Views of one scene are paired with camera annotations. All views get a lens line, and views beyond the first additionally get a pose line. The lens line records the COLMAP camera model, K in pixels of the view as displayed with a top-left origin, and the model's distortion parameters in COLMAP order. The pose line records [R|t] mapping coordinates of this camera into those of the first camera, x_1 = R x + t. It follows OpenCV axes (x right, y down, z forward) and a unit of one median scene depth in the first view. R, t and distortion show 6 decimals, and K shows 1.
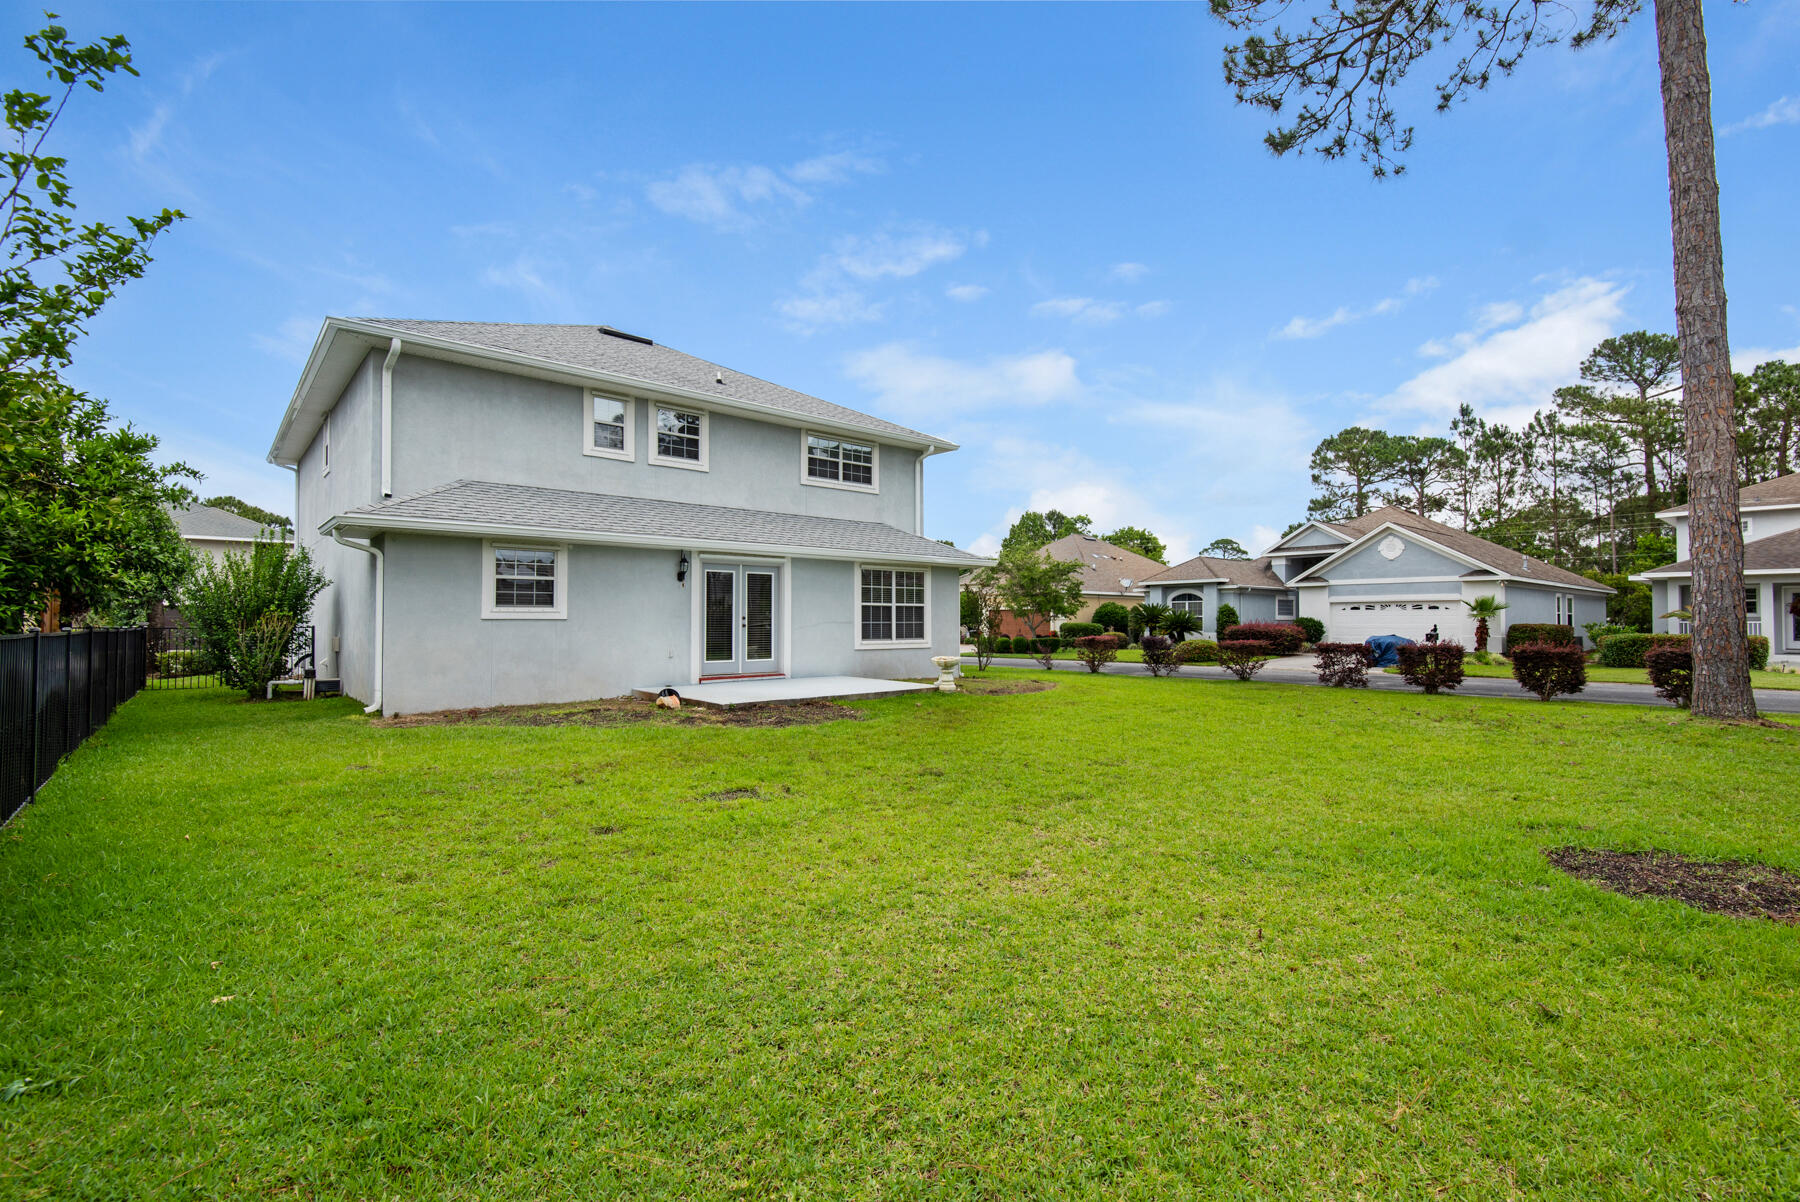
lens RADIAL K [[827.1, 0, 883.5], [0, 827.1, 611.7], [0, 0, 1]] dist [0.002140, 0.001295]
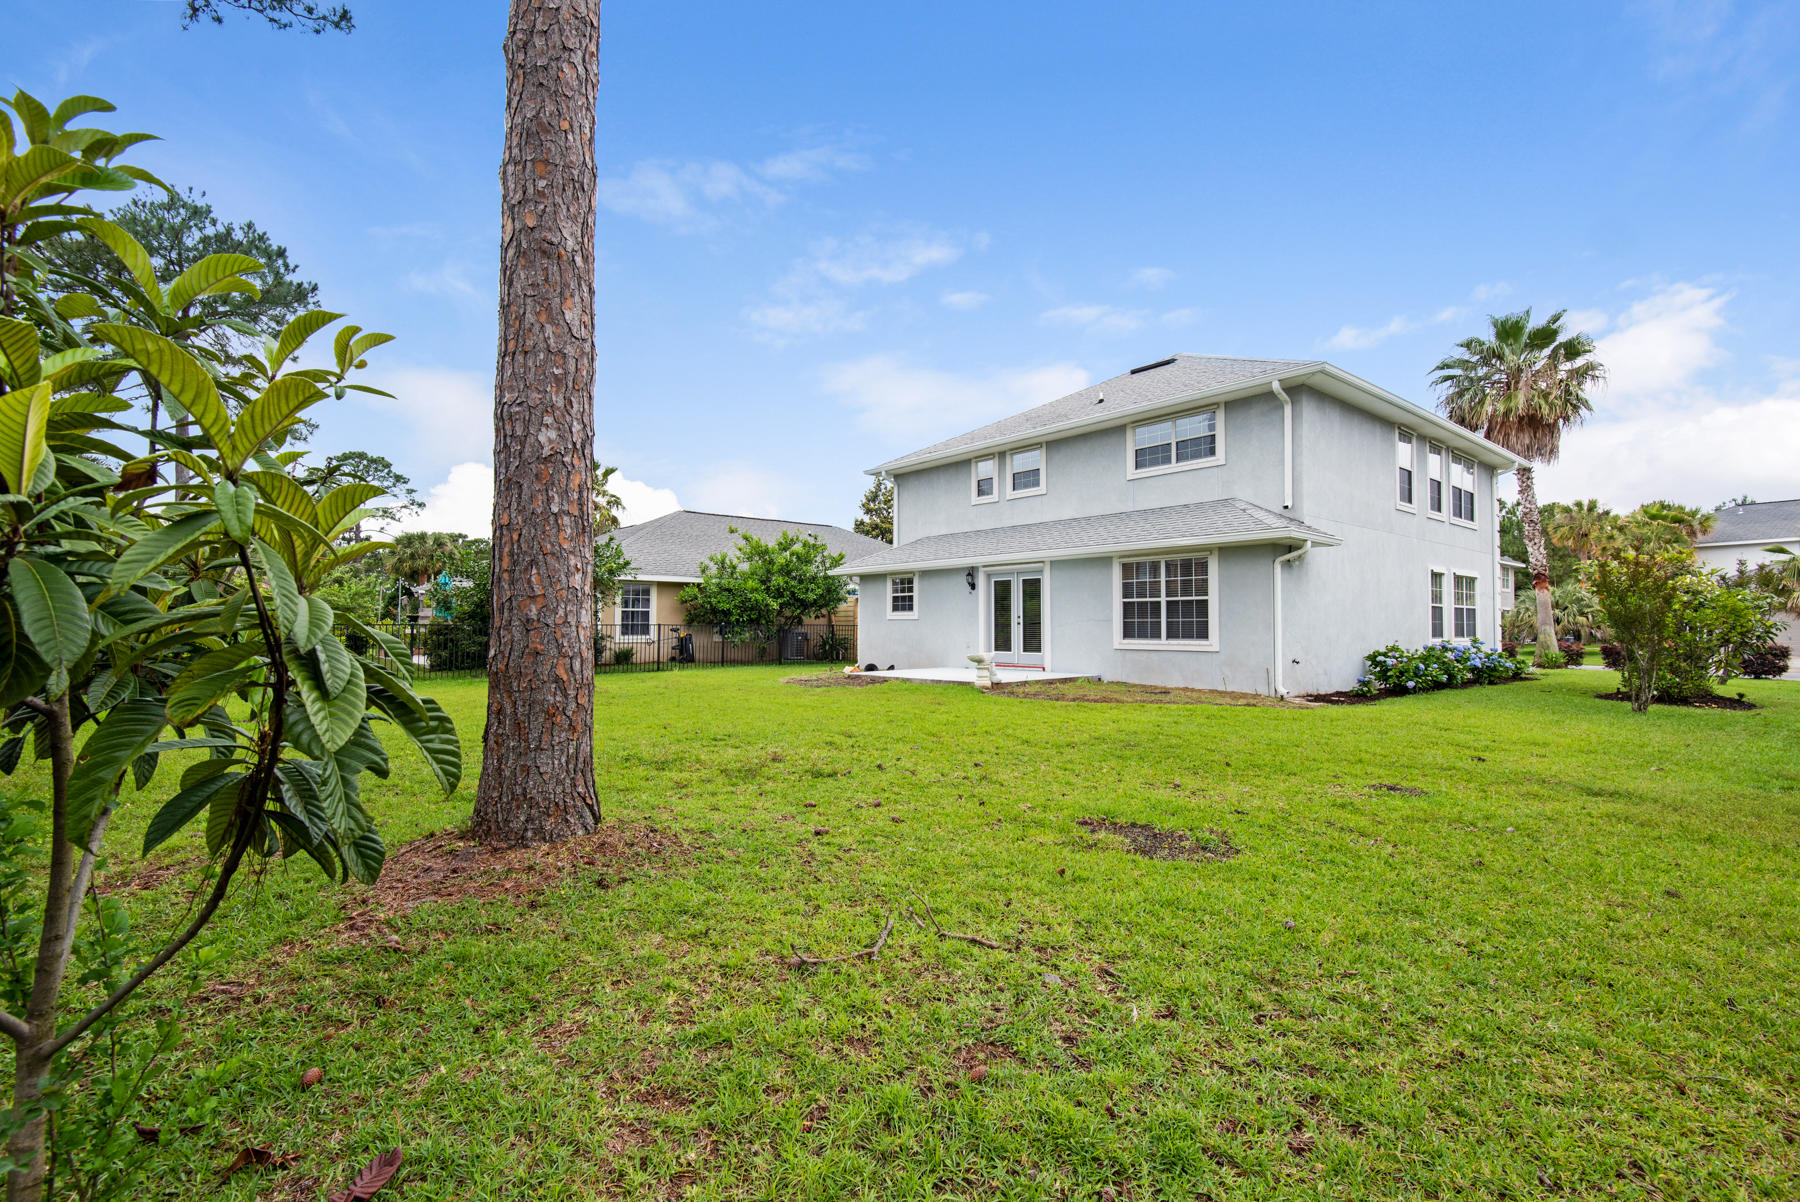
lens RADIAL K [[827.1, 0, 895.3], [0, 827.1, 613.0], [0, 0, 1]] dist [0.002140, 0.001295]
pose [[-0.043579, -0.018917, -0.998871, 0.923362], [0.008015, 0.999782, -0.019284, 0.021168], [0.999018, -0.008846, -0.043418, 0.789638]]
